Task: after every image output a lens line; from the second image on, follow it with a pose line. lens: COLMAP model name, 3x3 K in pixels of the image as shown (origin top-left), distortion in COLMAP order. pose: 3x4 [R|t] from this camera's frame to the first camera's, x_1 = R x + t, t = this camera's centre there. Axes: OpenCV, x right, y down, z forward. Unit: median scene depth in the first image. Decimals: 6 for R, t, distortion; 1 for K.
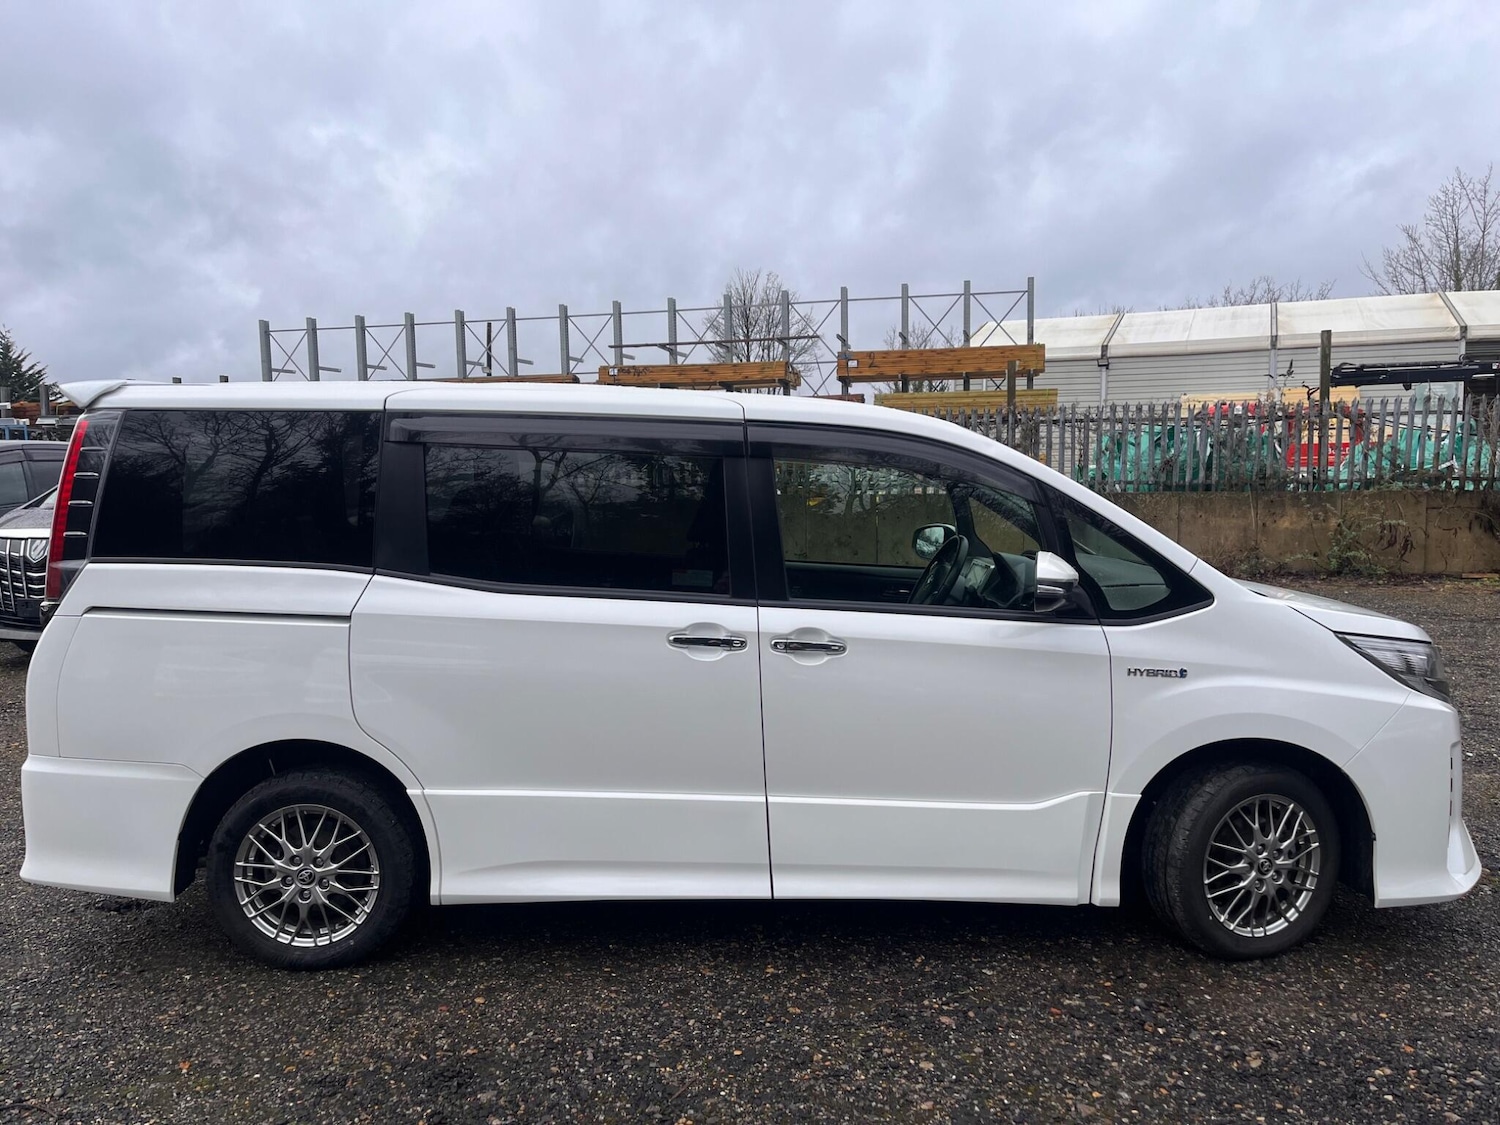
lens RADIAL K [[1135.8, 0, 745.8], [0, 1135.8, 557.3], [0, 0, 1]] dist [0.064620, -0.089922]
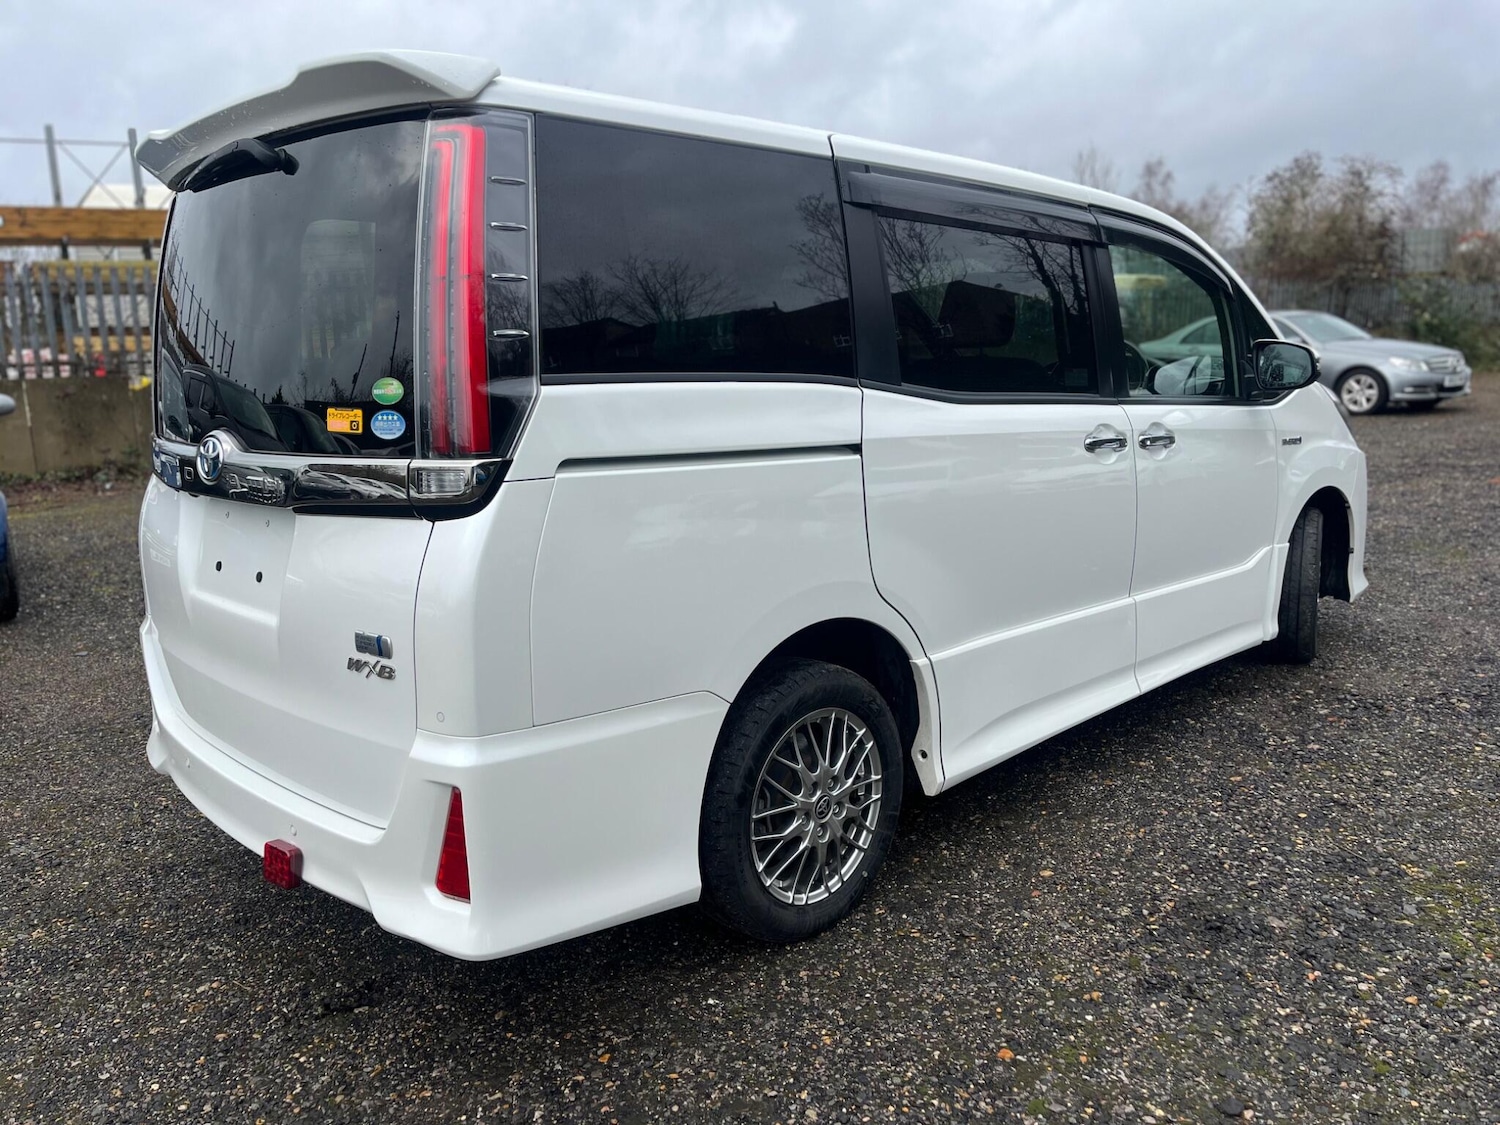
lens RADIAL K [[1135.8, 0, 751.7], [0, 1135.8, 561.6], [0, 0, 1]] dist [0.064620, -0.089922]
pose [[0.706898, -0.139562, 0.693410, -0.900164], [0.074946, 0.989601, 0.122771, 0.030158], [-0.703334, -0.034818, 0.710007, 0.518815]]
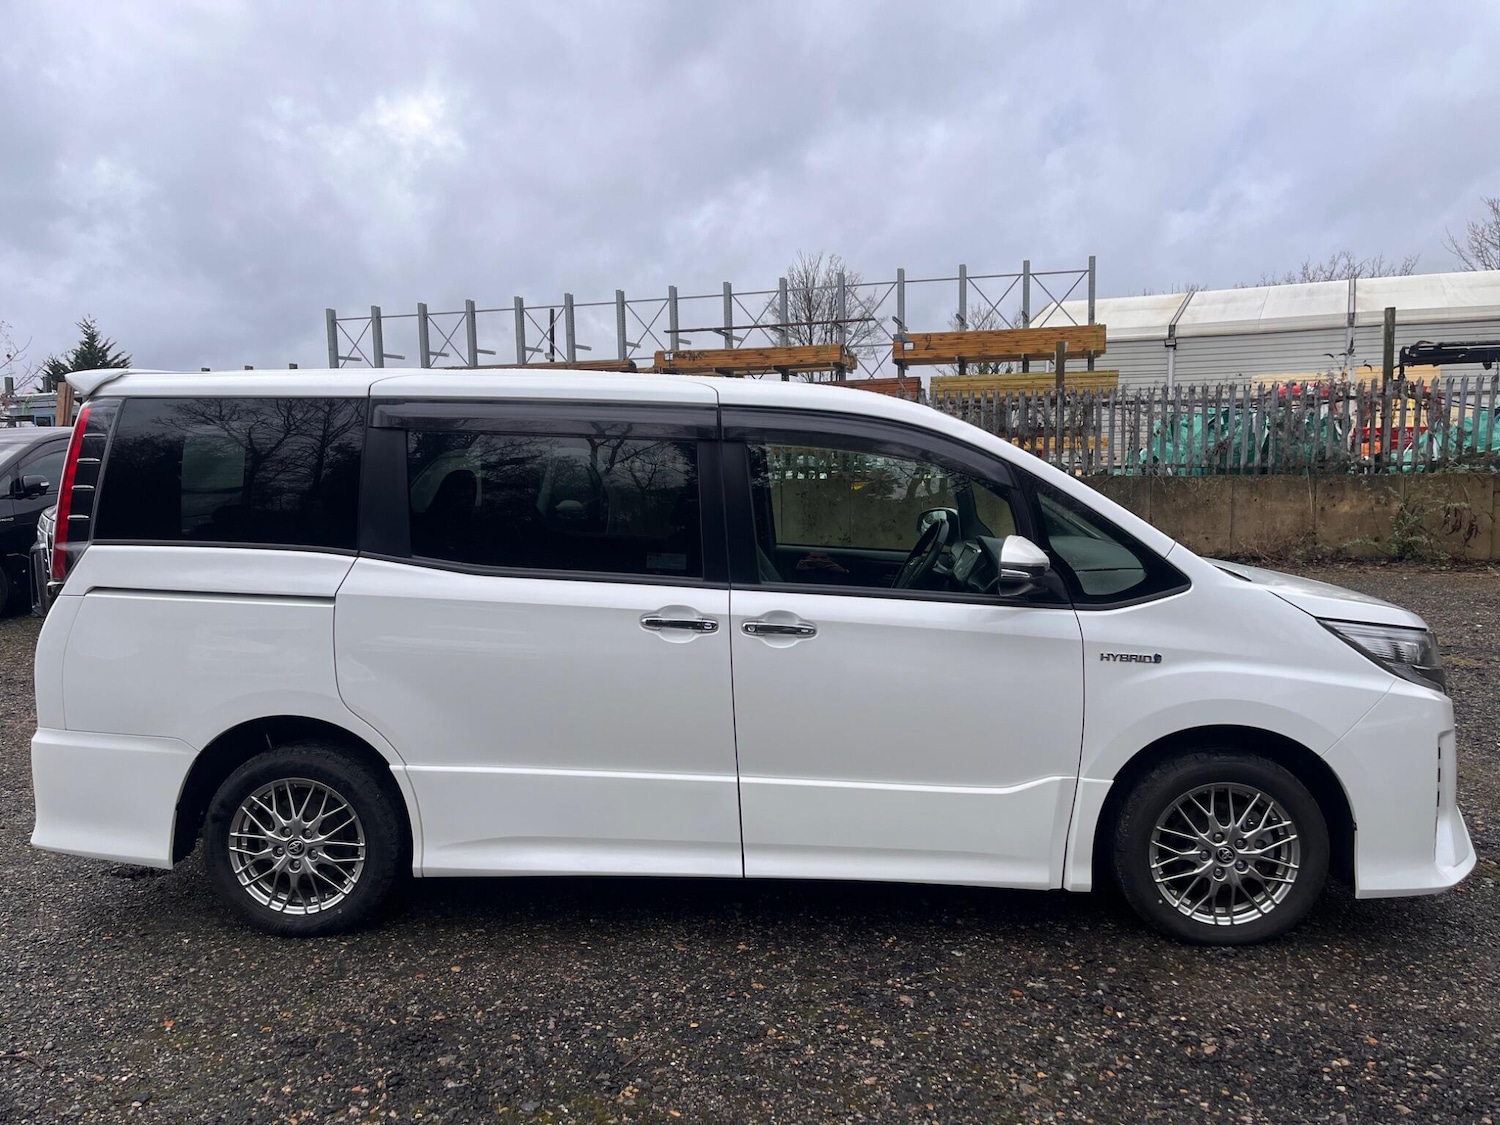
lens RADIAL K [[1135.8, 0, 744.9], [0, 1135.8, 564.9], [0, 0, 1]] dist [0.064620, -0.089922]
pose [[0.998262, 0.002930, -0.058866, 0.082688], [-0.001740, 0.999793, 0.020255, 0.000835], [0.058913, -0.020117, 0.998060, -0.007529]]
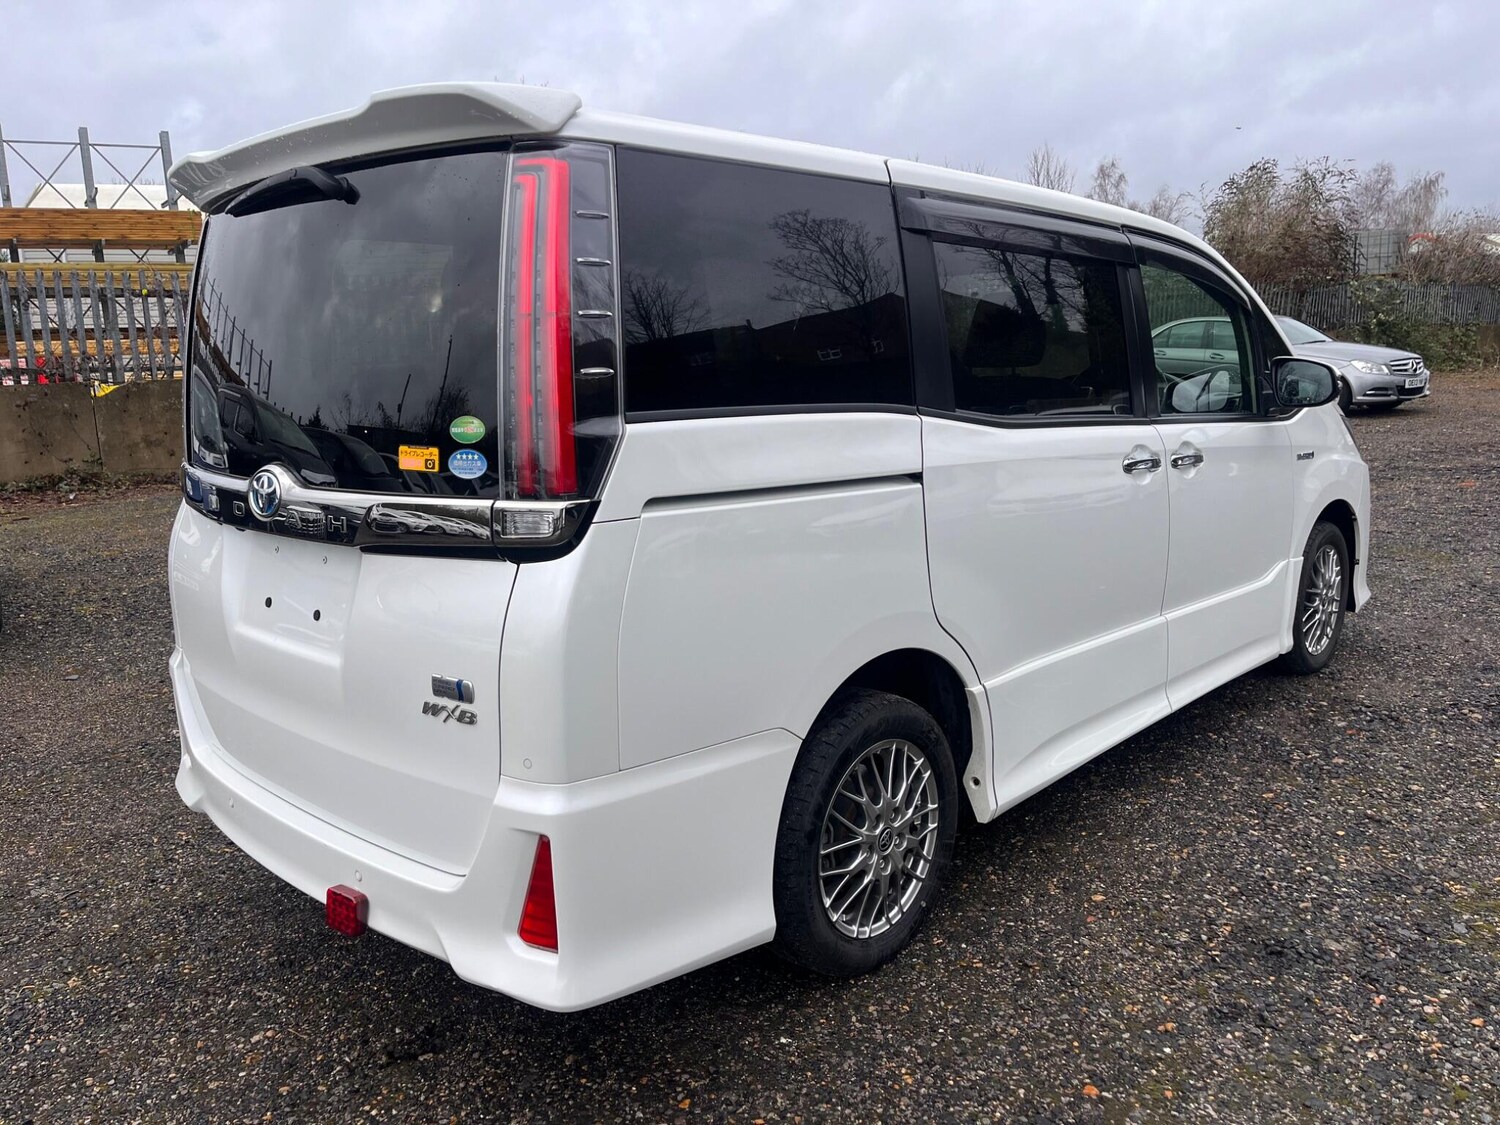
lens RADIAL K [[1135.8, 0, 749.8], [0, 1135.8, 563.4], [0, 0, 1]] dist [0.064620, -0.089922]
pose [[0.679438, -0.147393, 0.718776, -0.936978], [0.078826, 0.988609, 0.128213, 0.006291], [-0.729487, -0.030454, 0.683317, 0.572538]]
